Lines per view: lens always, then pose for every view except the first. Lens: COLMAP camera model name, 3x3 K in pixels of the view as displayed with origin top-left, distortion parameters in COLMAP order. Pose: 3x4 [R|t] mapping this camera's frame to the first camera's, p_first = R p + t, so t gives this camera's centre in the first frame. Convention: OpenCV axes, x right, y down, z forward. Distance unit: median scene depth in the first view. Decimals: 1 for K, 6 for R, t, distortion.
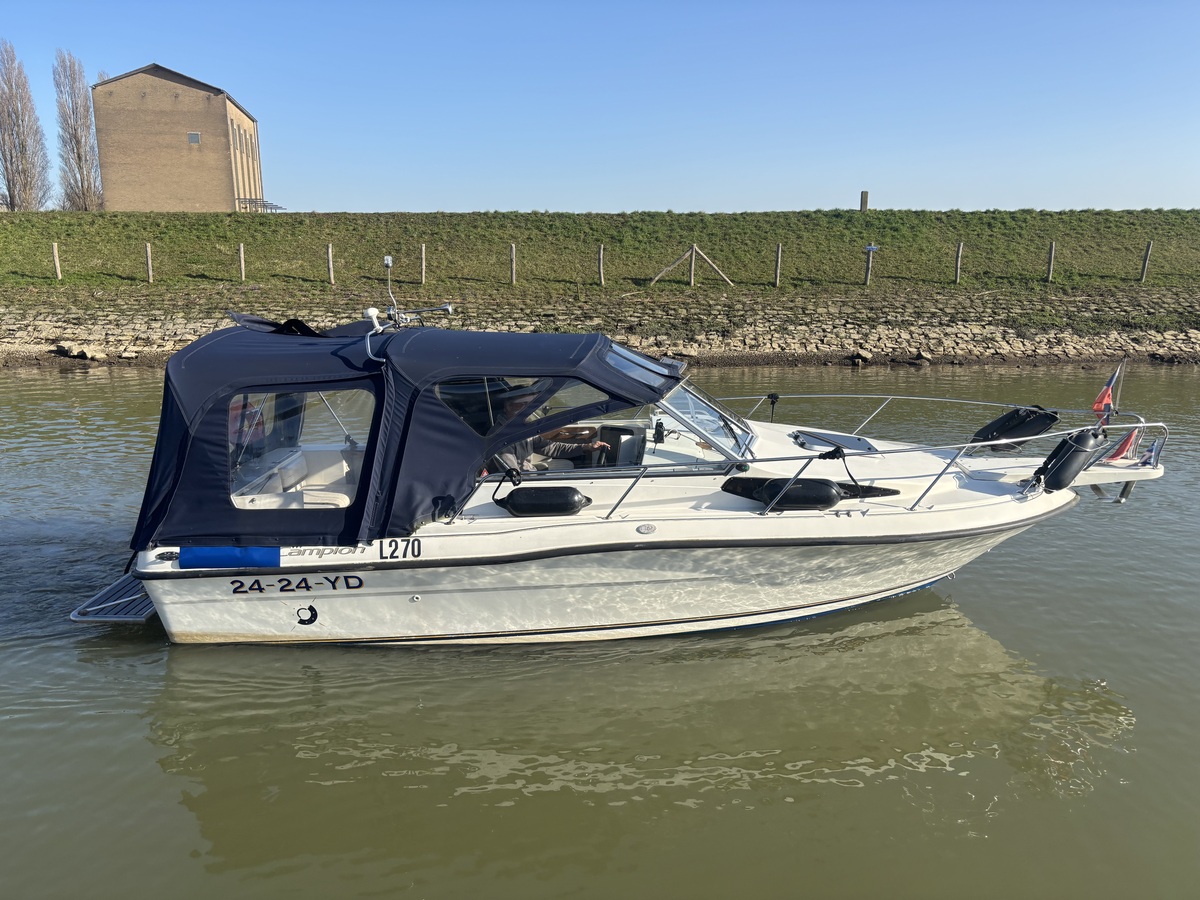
lens RADIAL K [[905.8, 0, 562.7], [0, 905.8, 536.5], [0, 0, 1]] dist [0.028166, 0.002563]
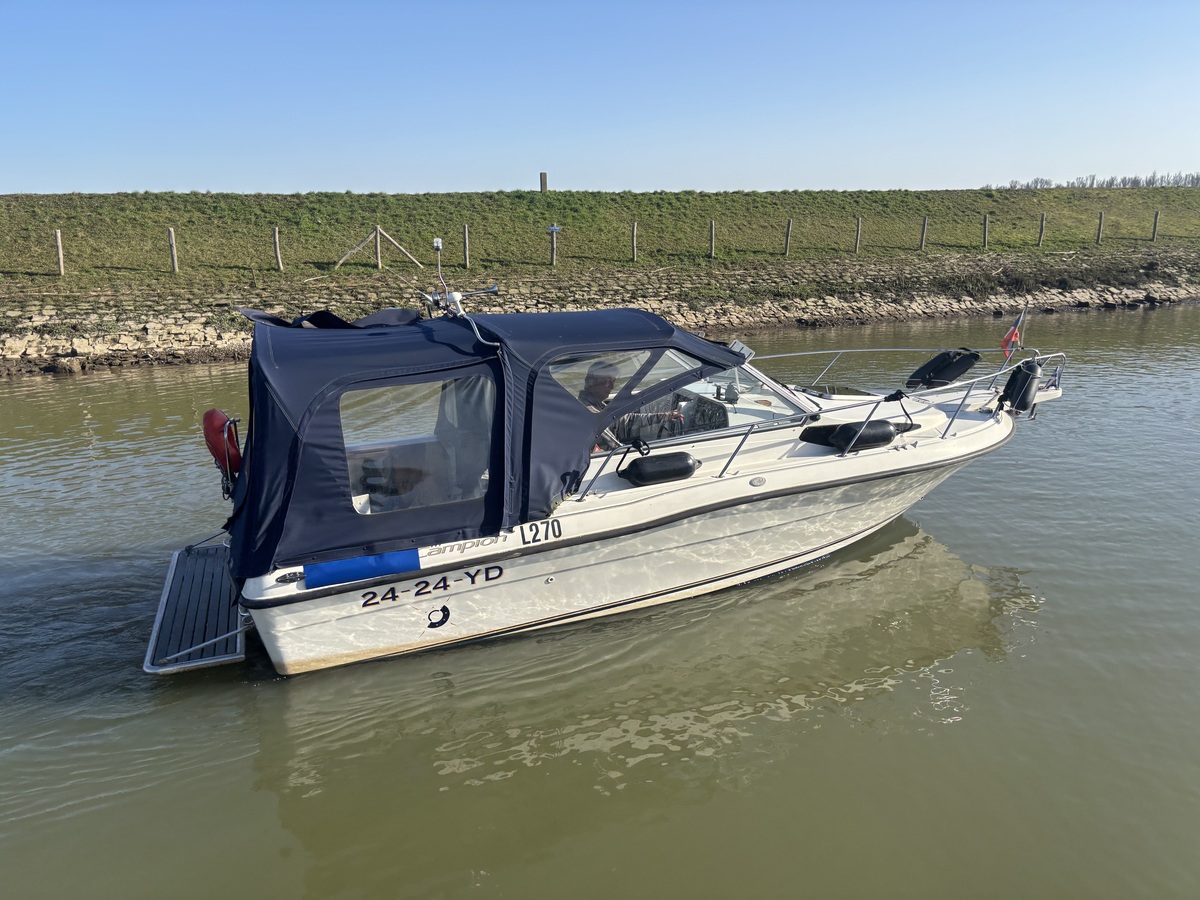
lens RADIAL K [[909.4, 0, 602.2], [0, 909.4, 505.4], [0, 0, 1]] dist [0.068320, -0.051414]
pose [[0.922875, -0.131481, 0.361960, -0.045363], [0.136762, 0.990542, 0.011116, -0.001614], [-0.359998, 0.039244, 0.932127, 0.004306]]
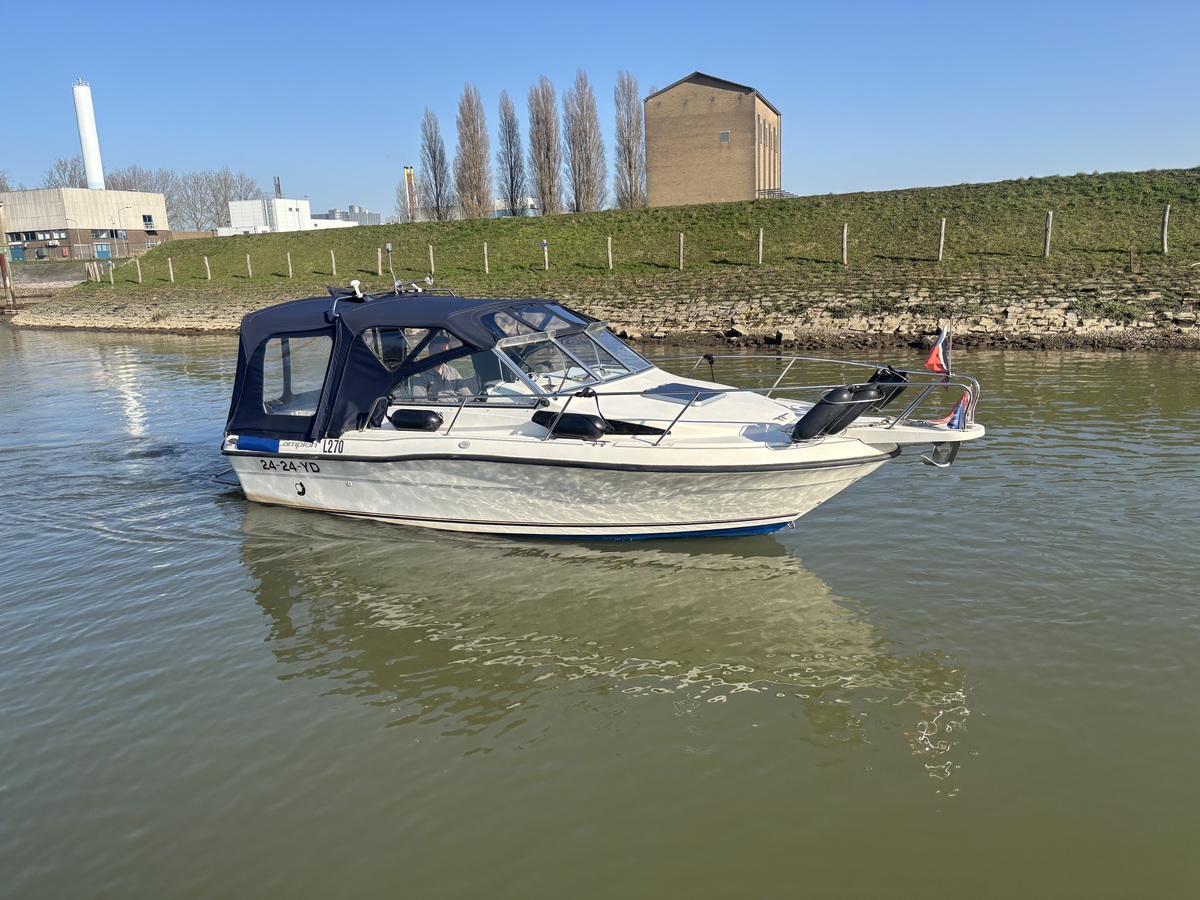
lens RADIAL K [[913.0, 0, 597.4], [0, 913.0, 506.8], [0, 0, 1]] dist [0.039796, -0.003479]
pose [[0.855513, 0.103924, -0.507245, 0.090025], [-0.110828, 0.993700, 0.016669, 0.003700], [0.505781, 0.041956, 0.861641, -0.004871]]
